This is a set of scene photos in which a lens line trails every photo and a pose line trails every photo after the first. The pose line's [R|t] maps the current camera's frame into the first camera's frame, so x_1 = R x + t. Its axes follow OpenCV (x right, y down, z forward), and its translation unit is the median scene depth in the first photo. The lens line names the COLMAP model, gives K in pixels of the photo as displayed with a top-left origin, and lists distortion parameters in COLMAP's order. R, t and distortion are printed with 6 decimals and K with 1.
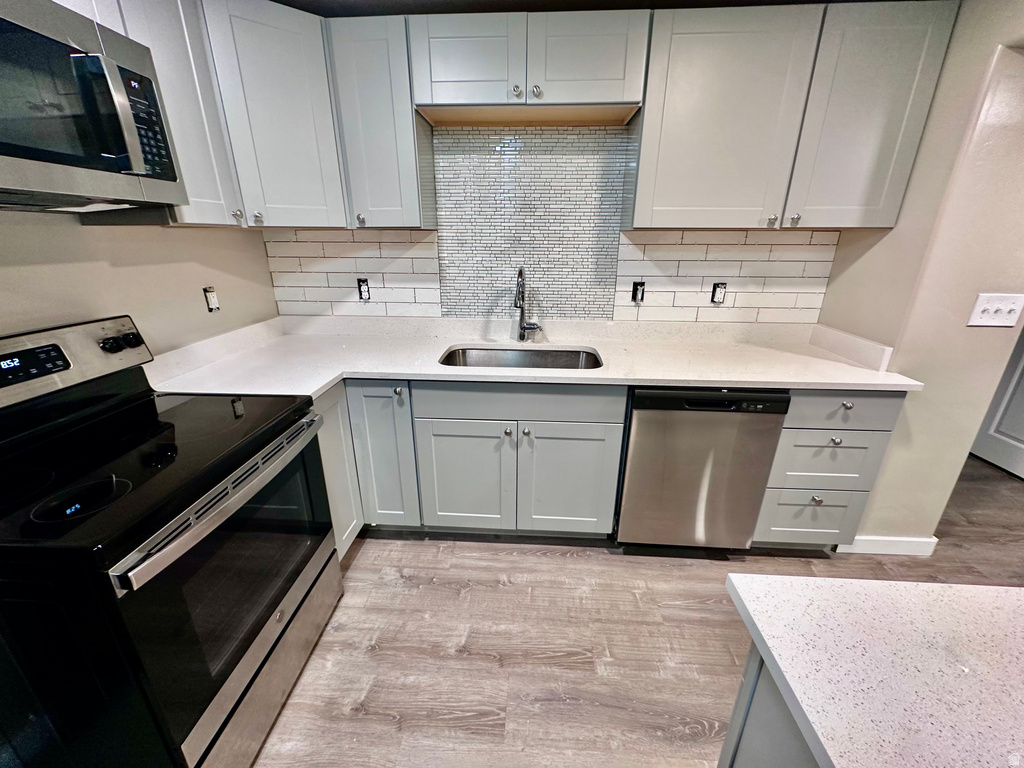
lens RADIAL K [[410.9, 0, 512.6], [0, 410.9, 383.0], [0, 0, 1]] dist [-0.000801, 0.000104]
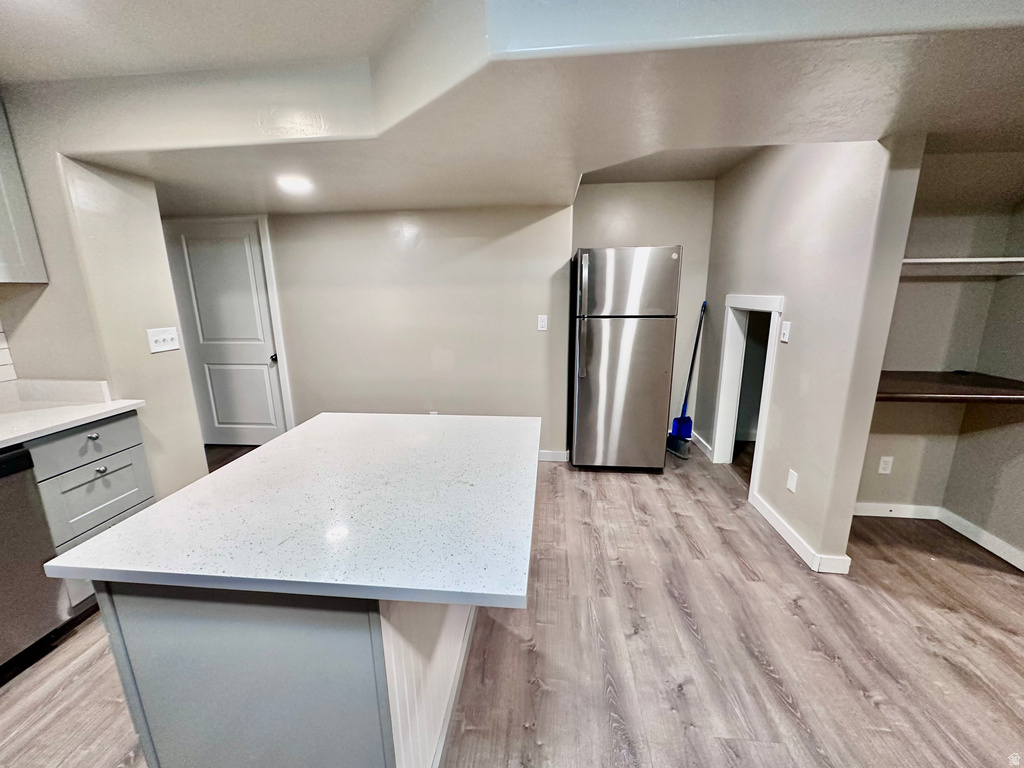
lens RADIAL K [[410.9, 0, 515.0], [0, 410.9, 384.8], [0, 0, 1]] dist [-0.000801, 0.000104]
pose [[0.033670, -0.234571, 0.971516, -0.192421], [0.341200, 0.916363, 0.209430, 0.079950], [-0.939388, 0.324429, 0.110890, -0.240883]]
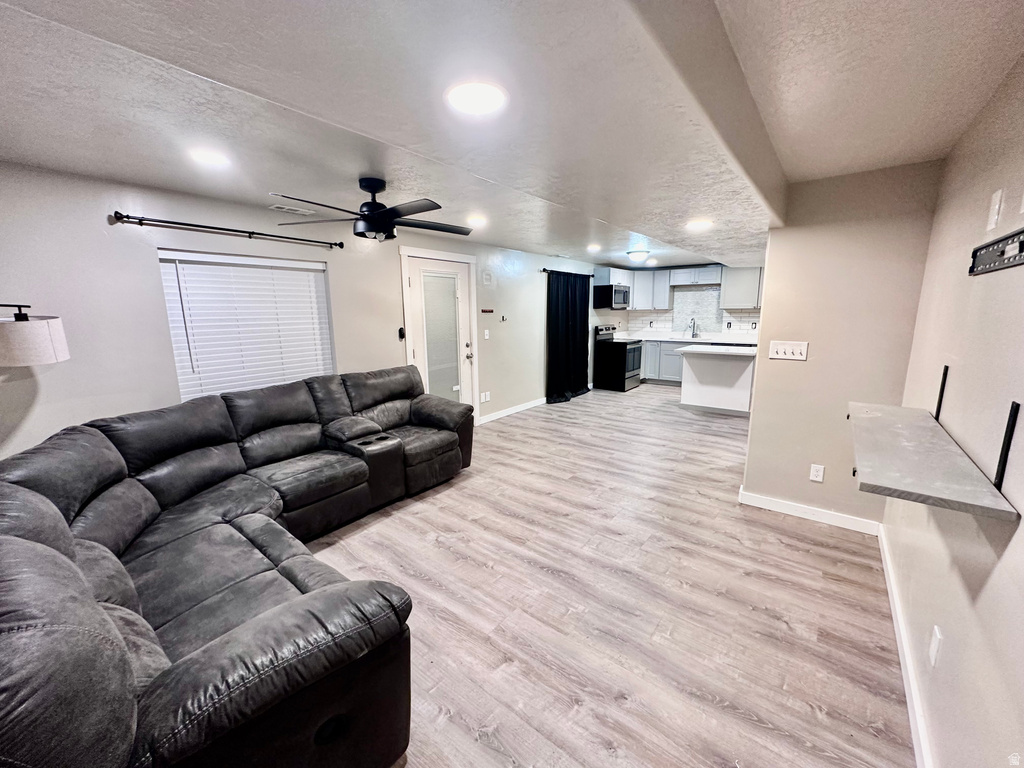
lens RADIAL K [[410.9, 0, 510.4], [0, 410.9, 387.1], [0, 0, 1]] dist [-0.000801, 0.000104]
pose [[0.821563, 0.095953, -0.561985, 0.991849], [-0.176394, 0.980149, -0.090519, 1.195133], [0.542144, 0.173498, 0.822179, -3.573785]]
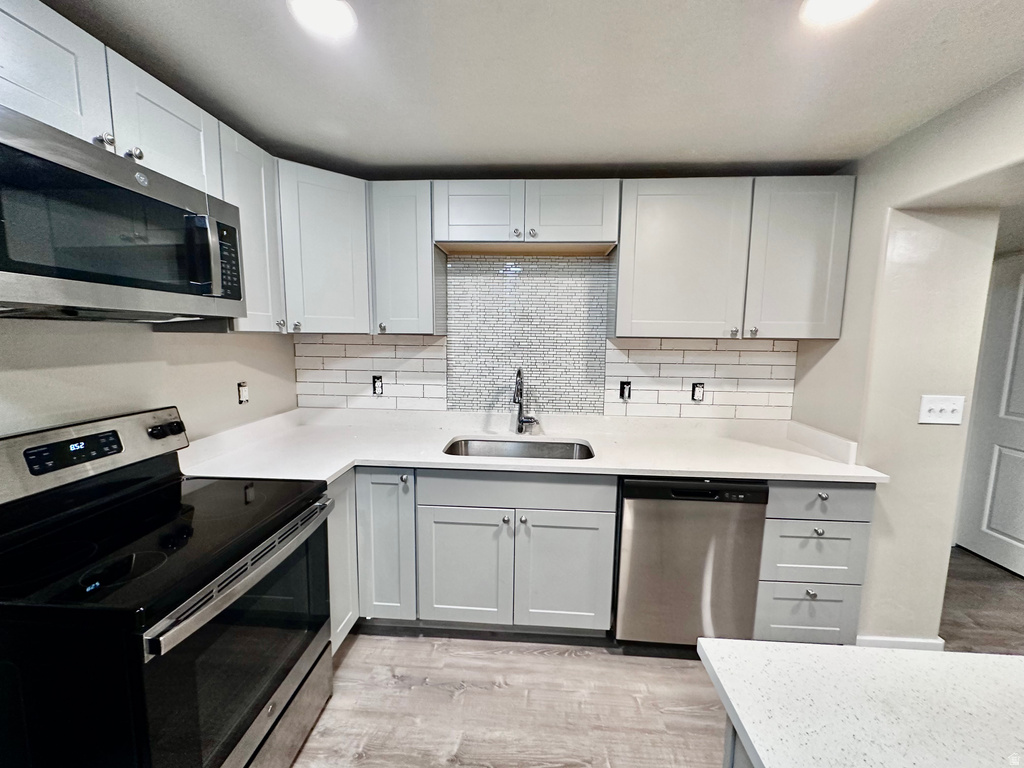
lens RADIAL K [[410.9, 0, 513.6], [0, 410.9, 383.0], [0, 0, 1]] dist [-0.000801, 0.000104]
pose [[0.999944, 0.010562, 0.001156, 0.003662], [-0.010028, 0.974072, -0.226015, 0.016562], [-0.003513, 0.225991, 0.974123, -0.104715]]
